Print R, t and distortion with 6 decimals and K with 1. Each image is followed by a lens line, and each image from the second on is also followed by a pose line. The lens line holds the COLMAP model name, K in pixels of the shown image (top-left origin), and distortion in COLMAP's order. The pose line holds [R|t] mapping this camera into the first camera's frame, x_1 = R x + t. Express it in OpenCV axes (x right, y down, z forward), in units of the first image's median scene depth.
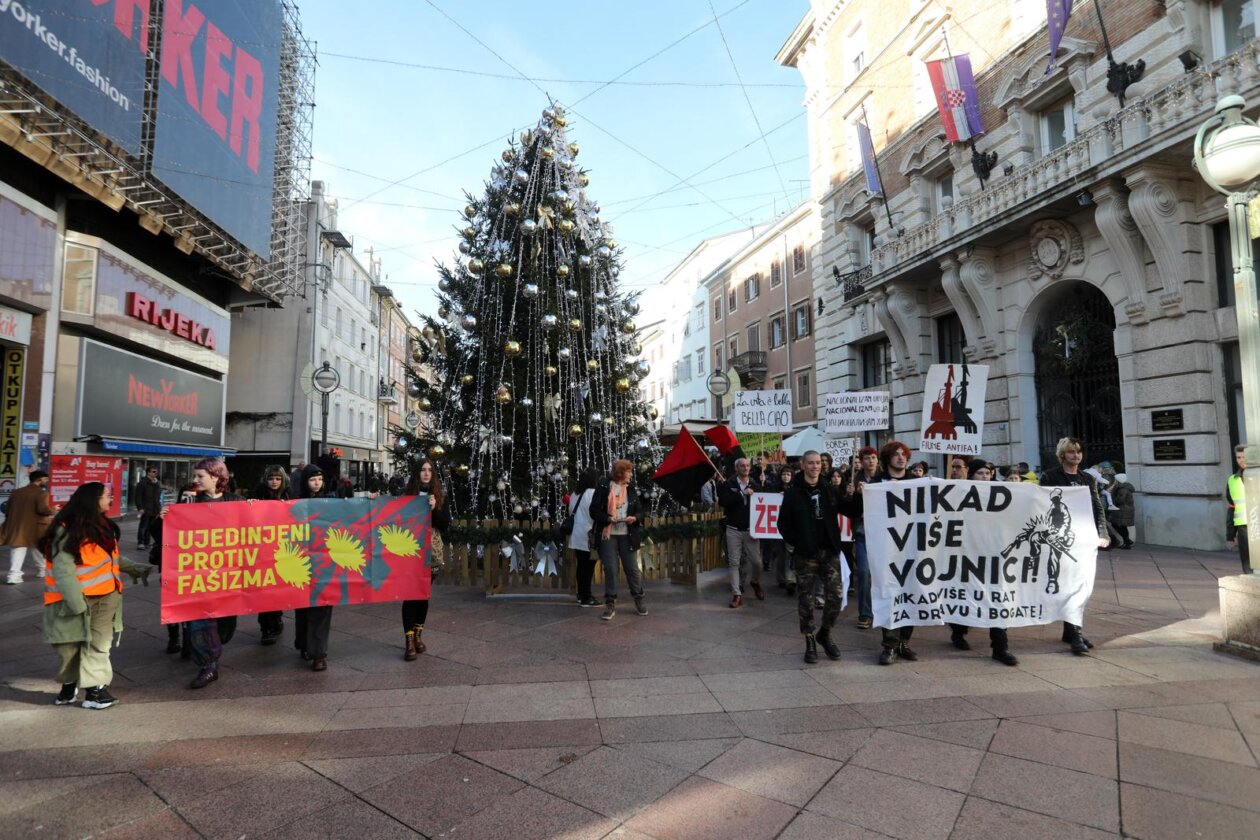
lens RADIAL K [[685.2, 0, 630.0], [0, 685.2, 420.0], [0, 0, 1]] dist [-0.041592, 0.047847]
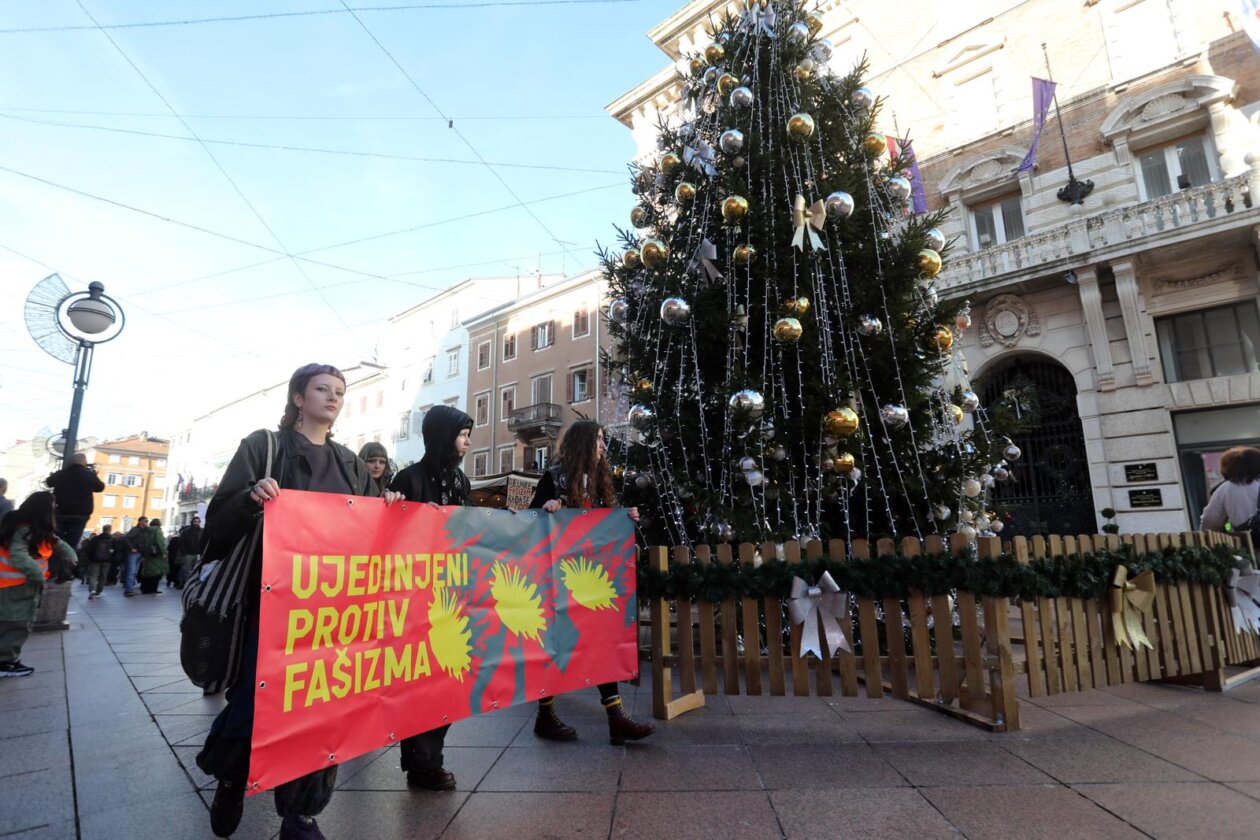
lens RADIAL K [[699.9, 0, 630.0], [0, 699.9, 420.0], [0, 0, 1]] dist [-0.000311, -0.000182]
pose [[0.856174, 0.103371, 0.506242, -0.646569], [-0.046264, 0.991184, -0.124149, 0.111452], [-0.514612, 0.082872, 0.853409, 0.460599]]
